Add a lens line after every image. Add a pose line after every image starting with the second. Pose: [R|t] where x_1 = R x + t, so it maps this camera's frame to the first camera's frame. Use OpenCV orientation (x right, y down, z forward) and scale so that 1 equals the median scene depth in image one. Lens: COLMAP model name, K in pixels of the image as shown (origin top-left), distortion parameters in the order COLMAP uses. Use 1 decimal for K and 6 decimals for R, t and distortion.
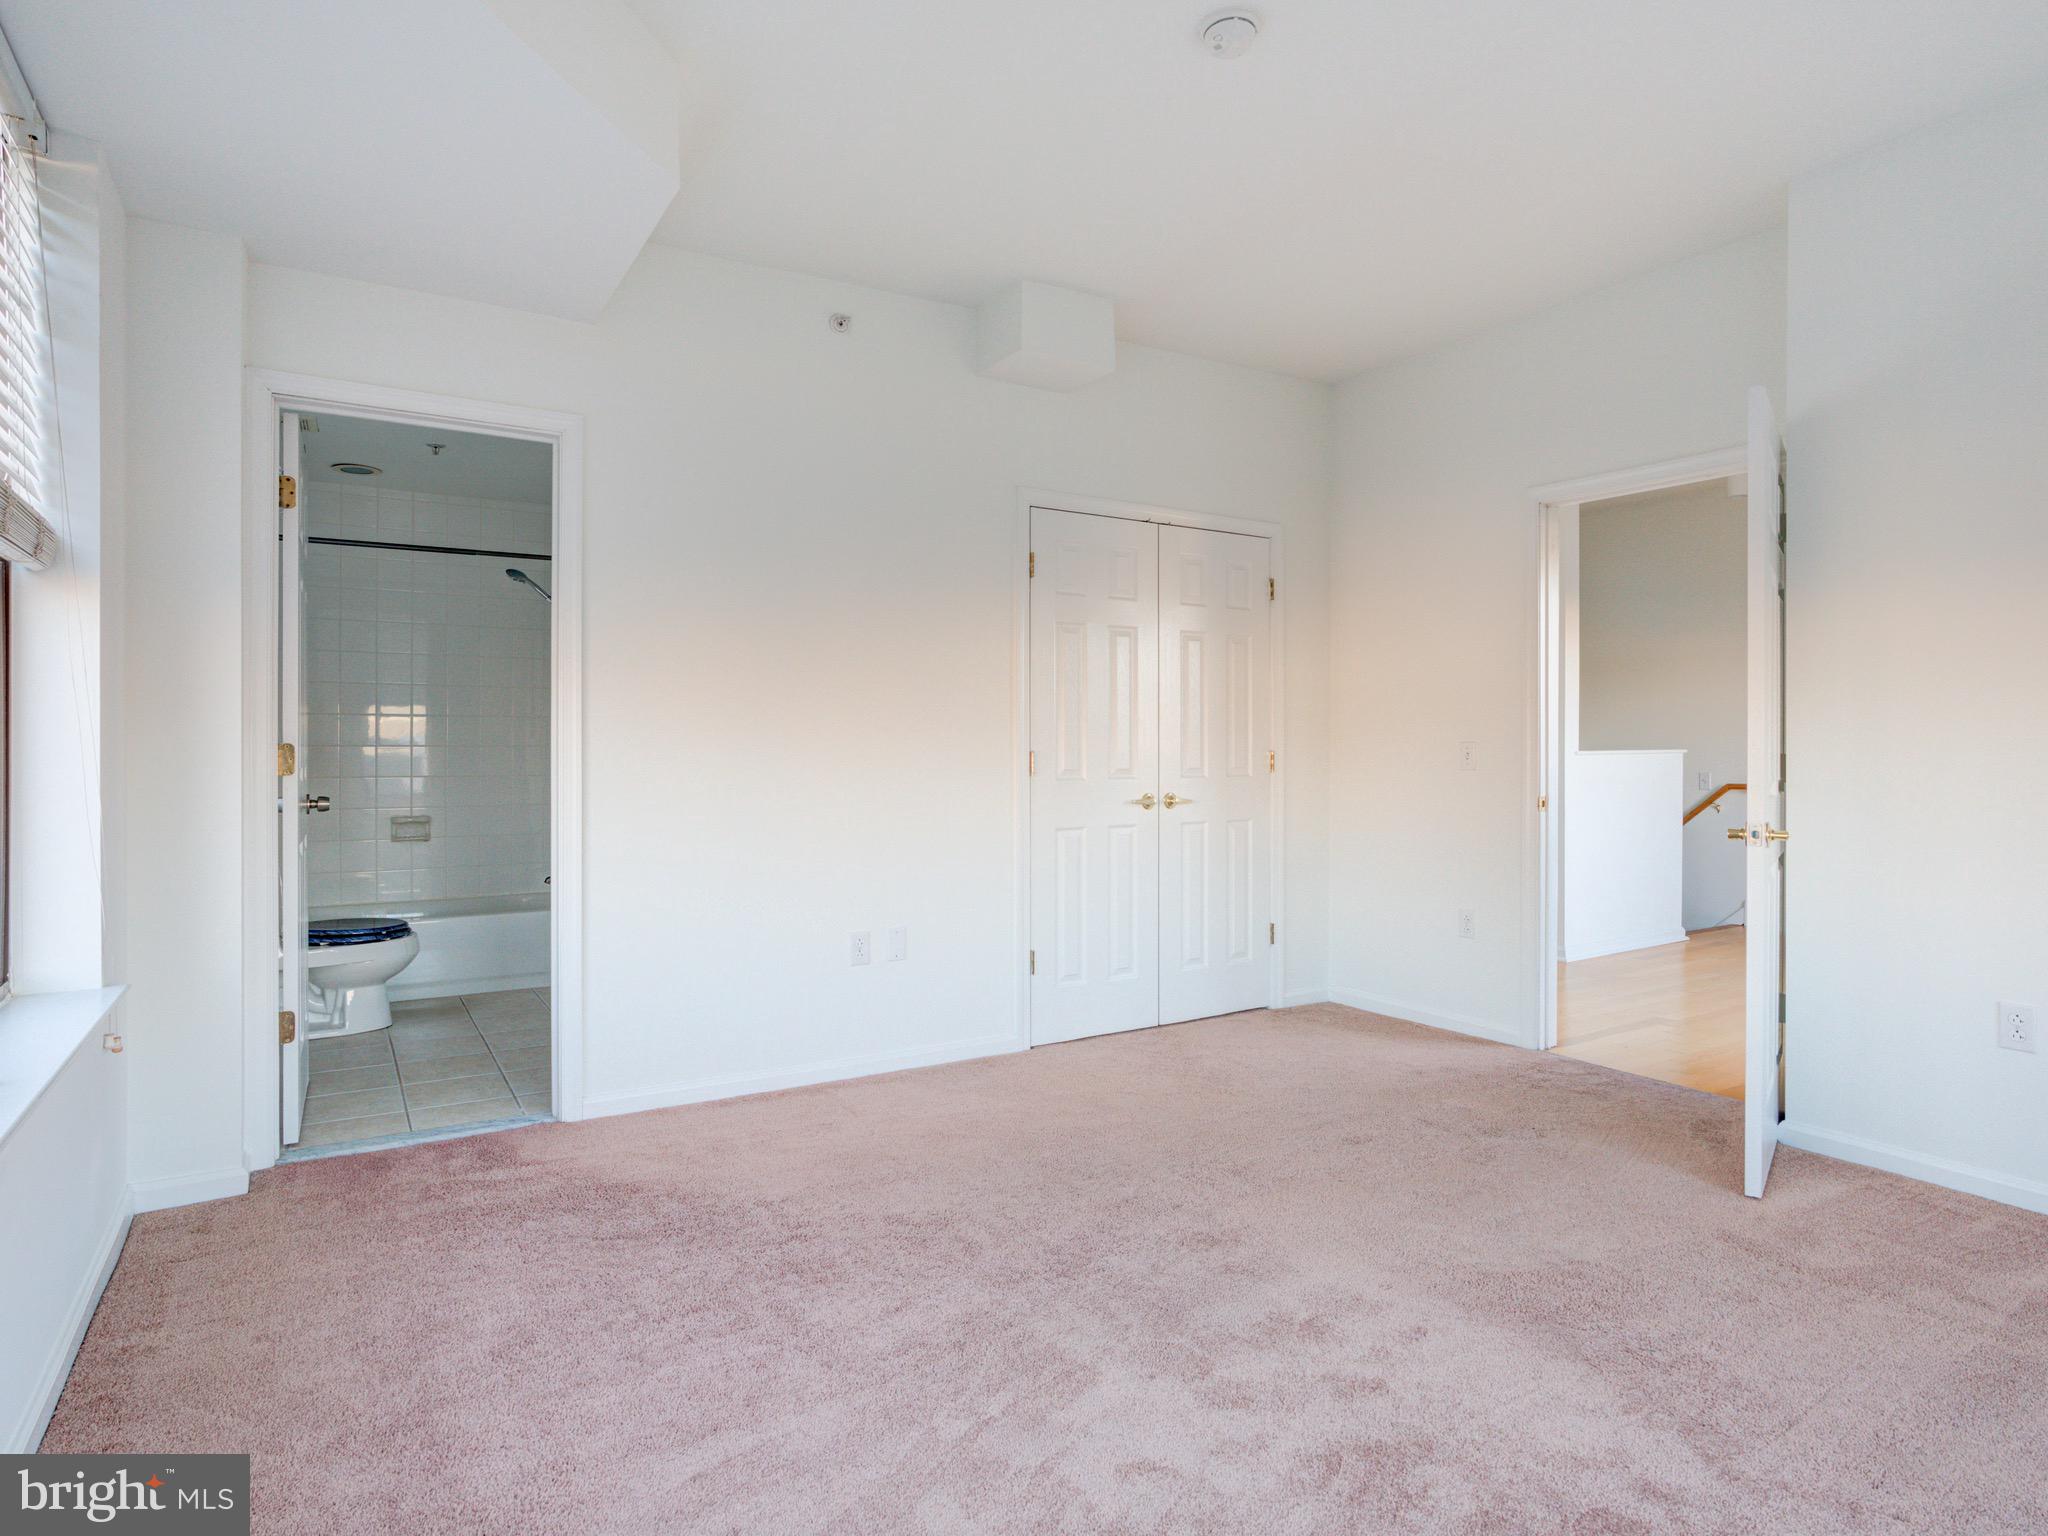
lens RADIAL K [[1101.0, 0, 1024.0], [0, 1101.0, 768.0], [0, 0, 1]] dist [-0.020405, 0.026962]
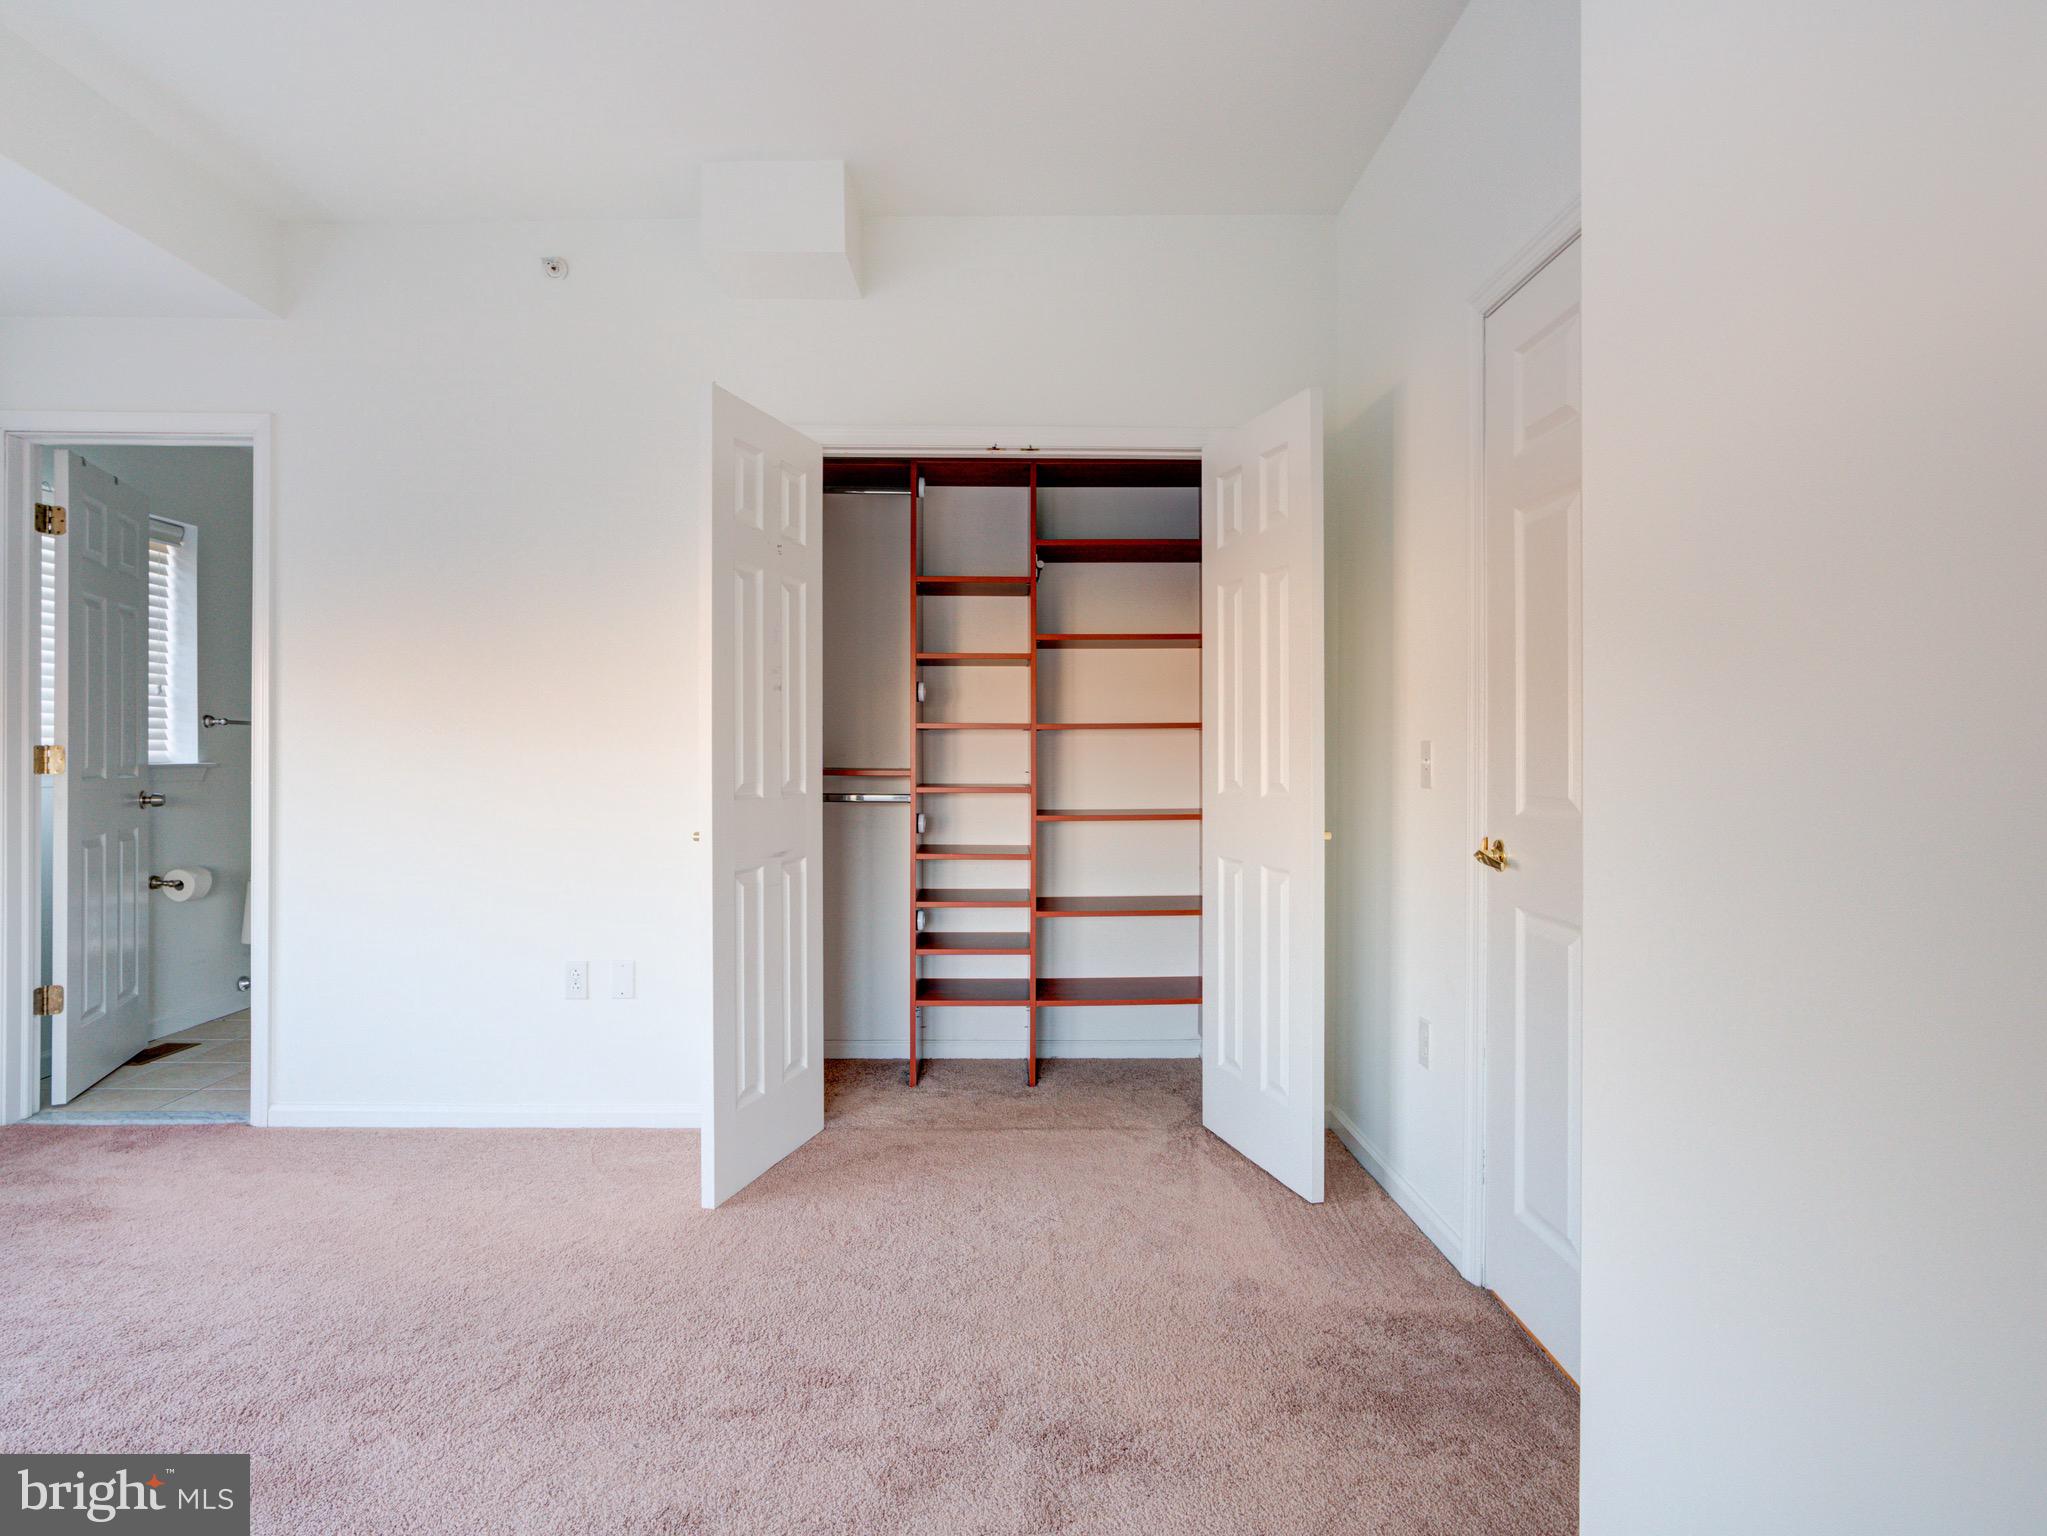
lens RADIAL K [[1100.5, 0, 1023.5], [0, 1100.5, 768.0], [0, 0, 1]] dist [-0.020405, 0.026962]
pose [[0.860767, 0.007817, -0.508940, 0.695019], [-0.010002, 0.999949, -0.001558, -0.007710], [0.508902, 0.006431, 0.860801, 0.501438]]
